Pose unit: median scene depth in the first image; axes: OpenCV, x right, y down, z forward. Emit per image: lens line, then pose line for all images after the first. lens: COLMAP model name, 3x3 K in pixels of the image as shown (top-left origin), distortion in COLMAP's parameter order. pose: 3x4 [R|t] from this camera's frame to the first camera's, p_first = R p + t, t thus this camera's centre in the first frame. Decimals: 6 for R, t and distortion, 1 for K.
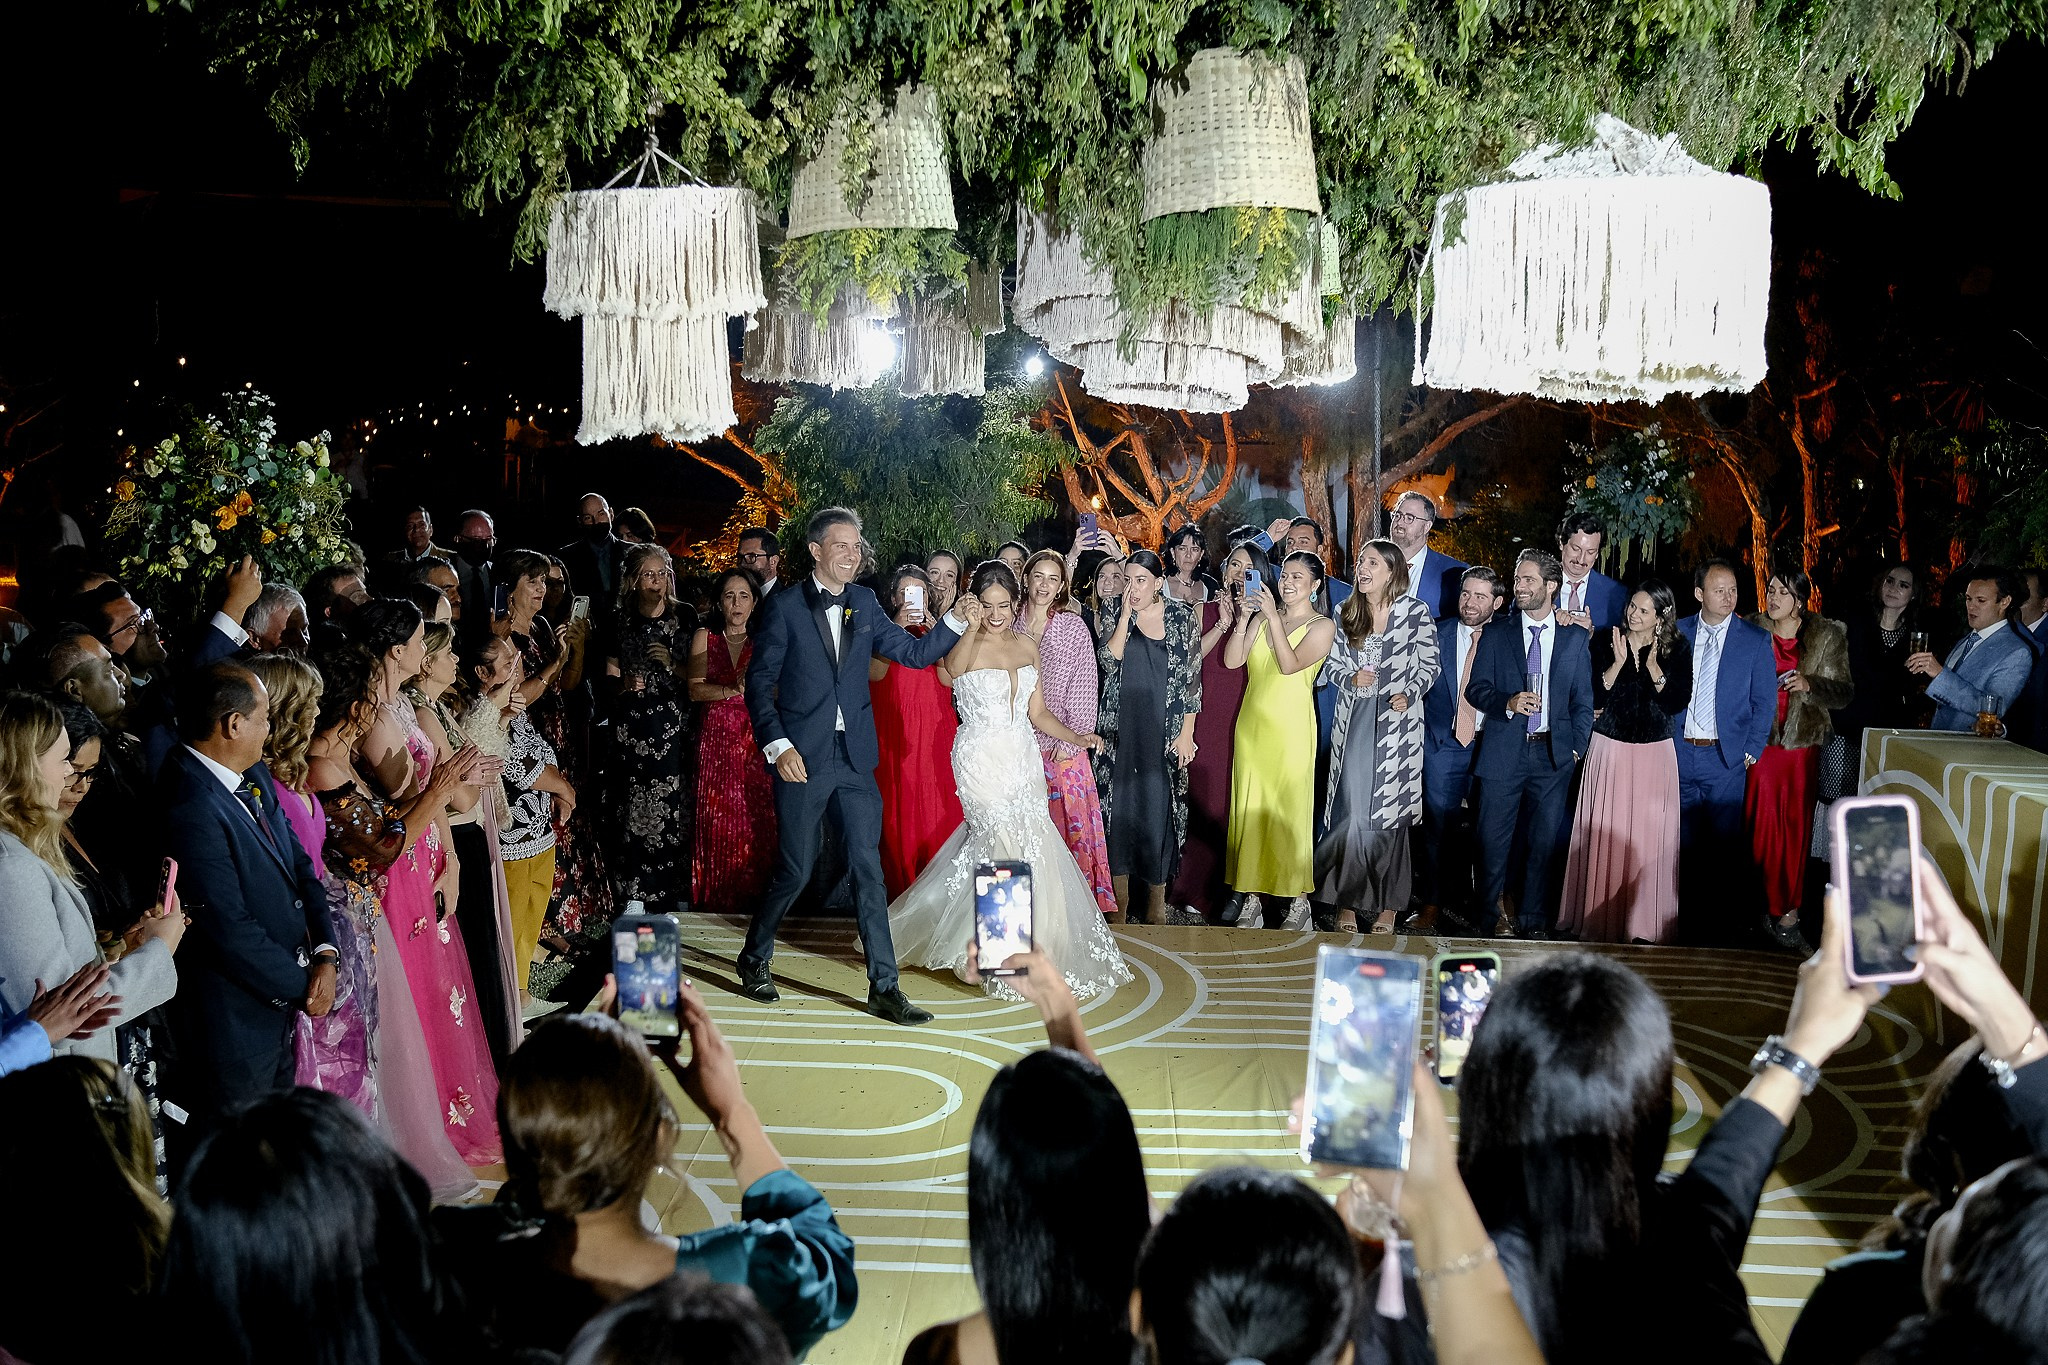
lens RADIAL K [[2055.3, 0, 1024.0], [0, 2055.3, 682.5], [0, 0, 1]] dist [-0.128426, 0.222851]
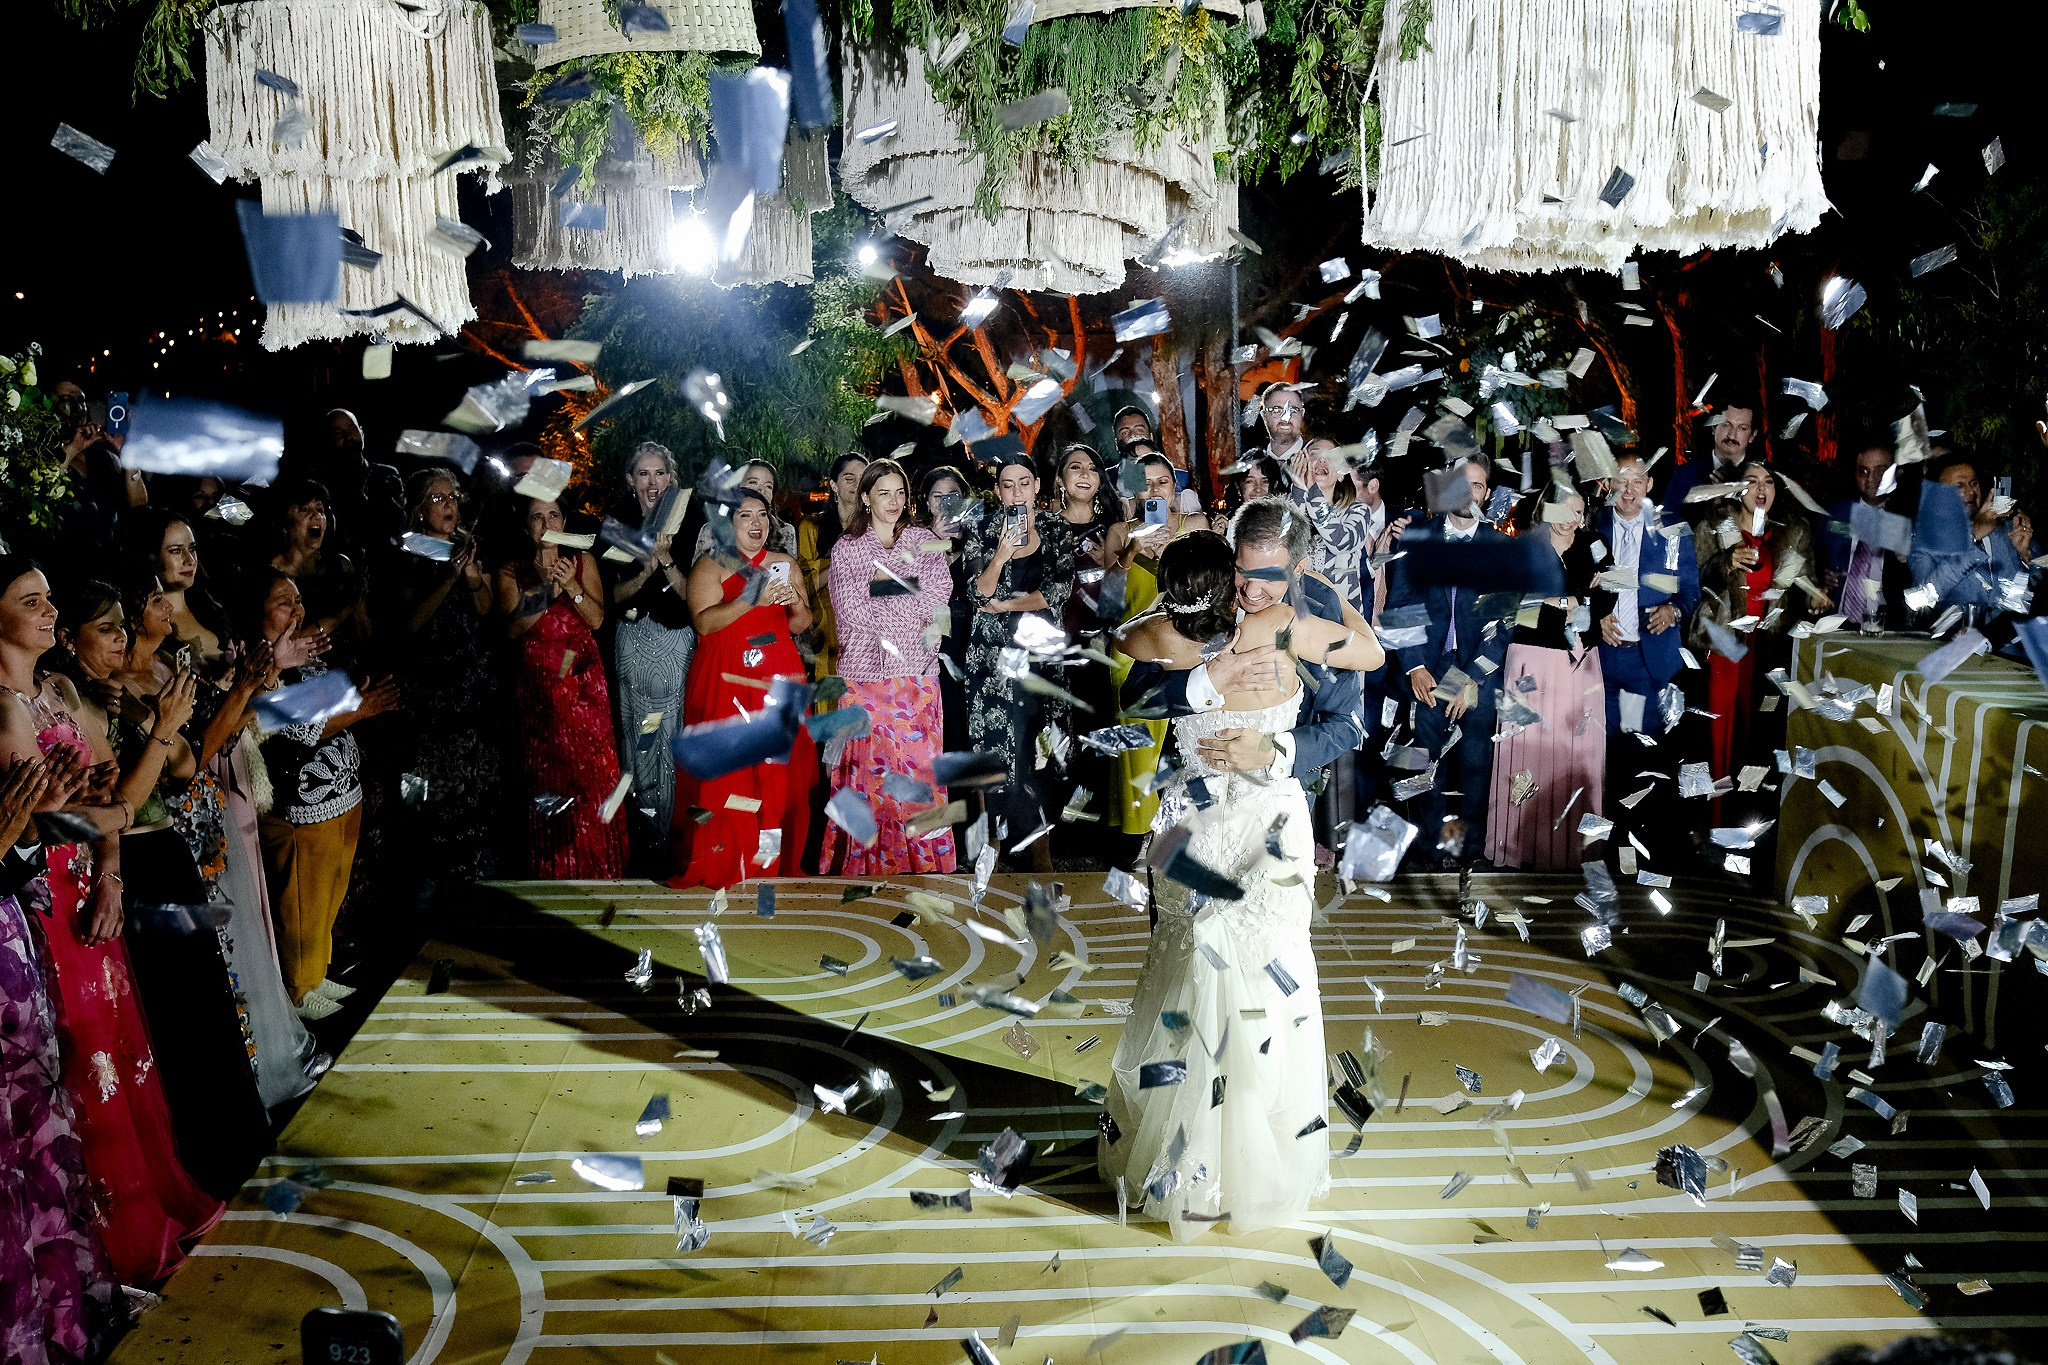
lens RADIAL K [[2055.3, 0, 1024.0], [0, 2055.3, 682.5], [0, 0, 1]] dist [-0.128426, 0.222851]
pose [[0.996633, -0.034962, 0.074163, 0.000429], [0.031145, 0.998160, 0.052017, -0.020699], [-0.075845, -0.049532, 0.995889, 0.191274]]
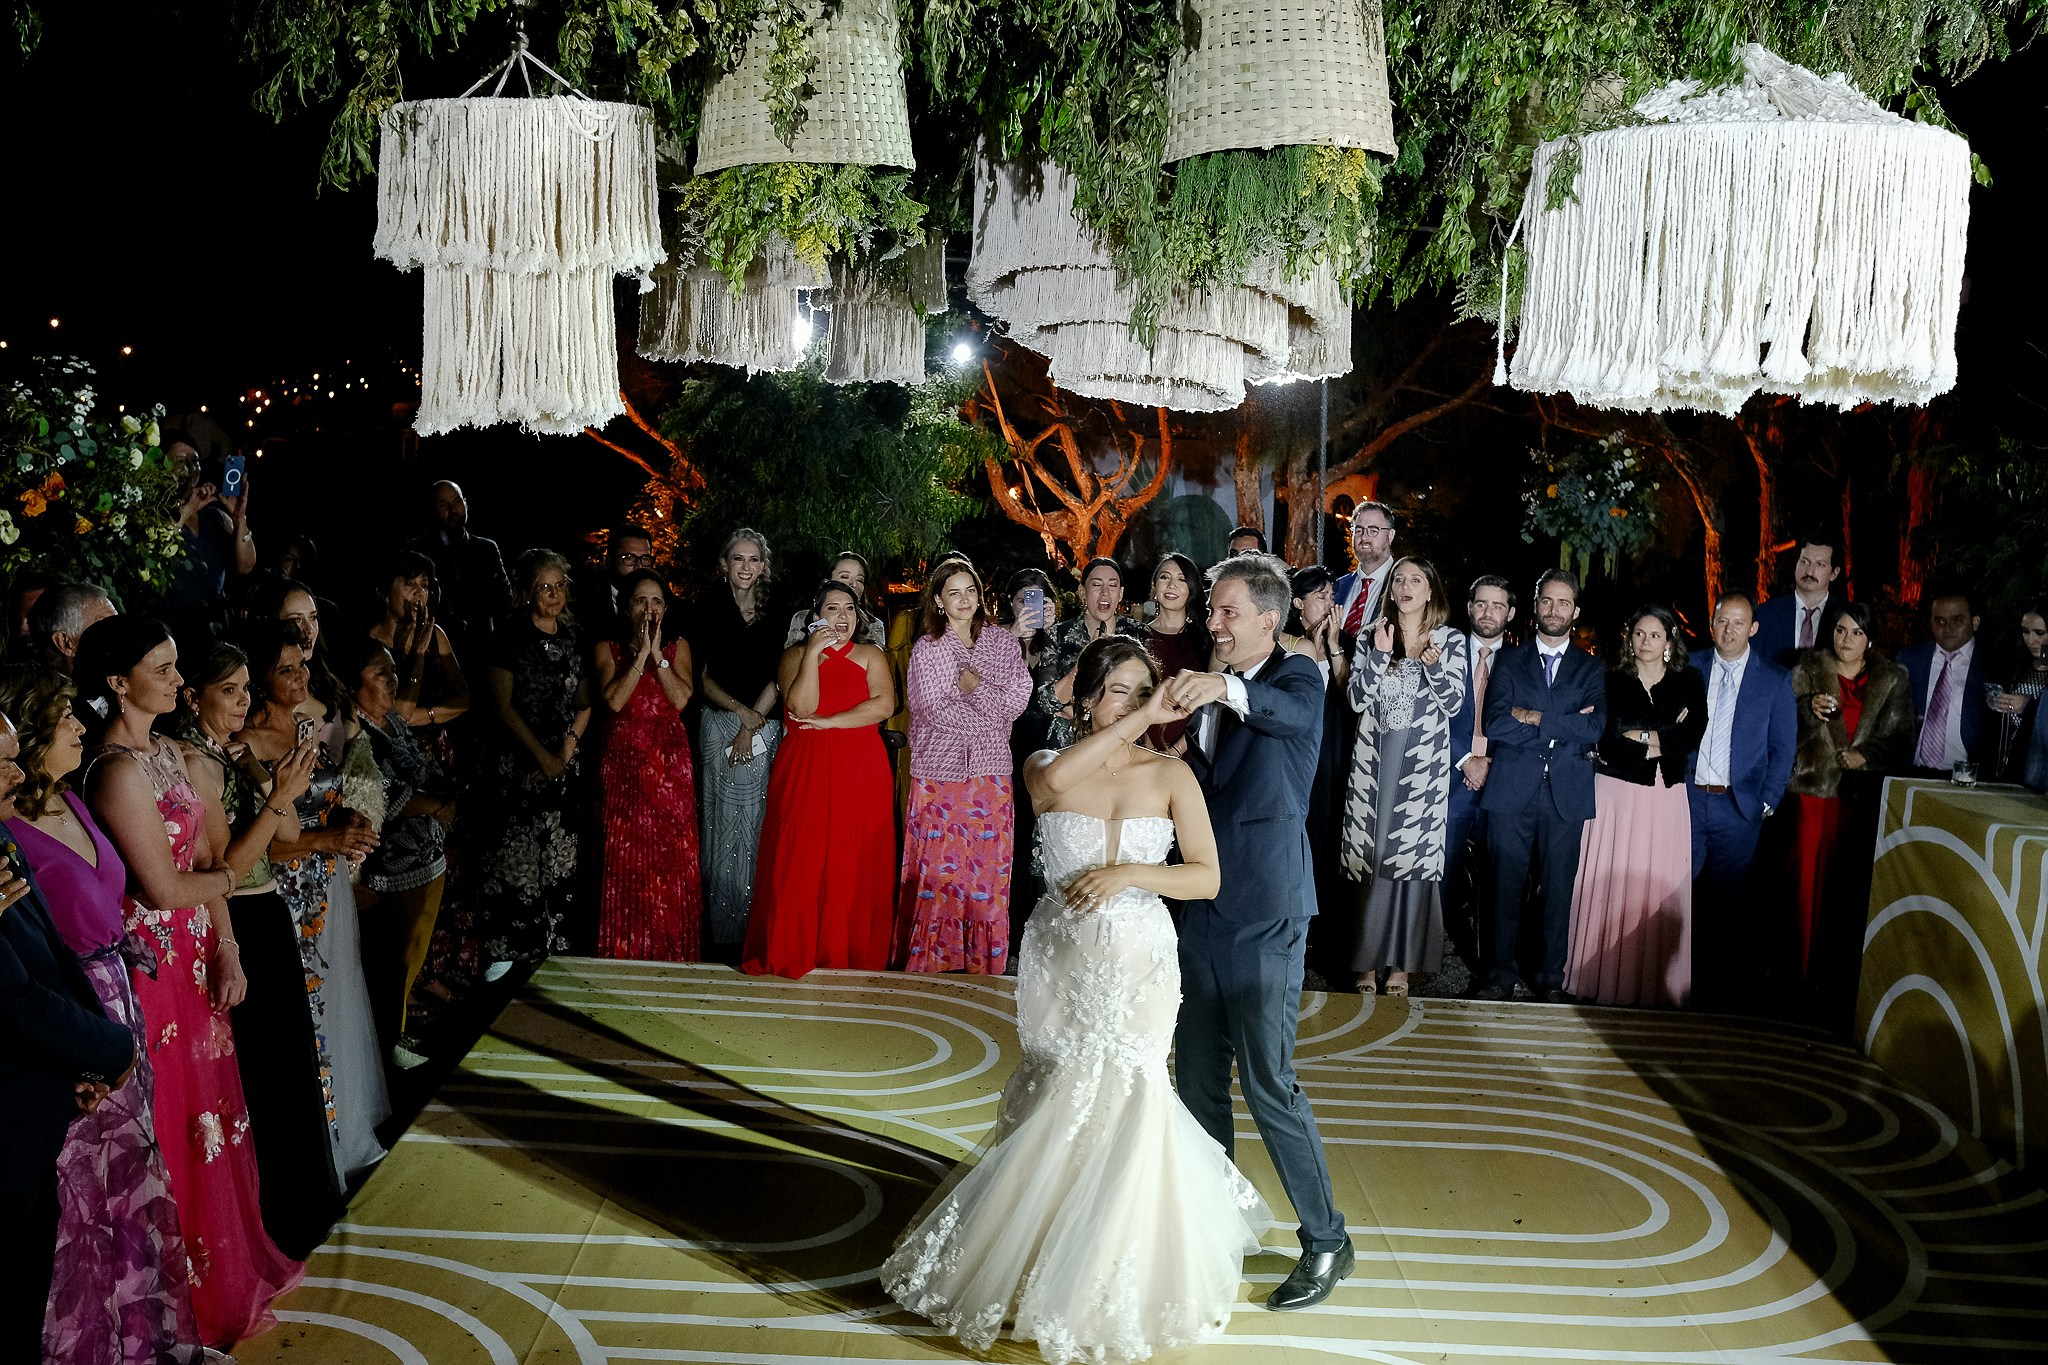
lens RADIAL K [[2055.3, 0, 1024.0], [0, 2055.3, 682.5], [0, 0, 1]] dist [-0.128426, 0.222851]
pose [[0.998768, 0.020446, 0.045209, -0.018905], [-0.020697, 0.999773, 0.005092, -0.026888], [-0.045095, -0.006021, 0.998965, 0.188180]]
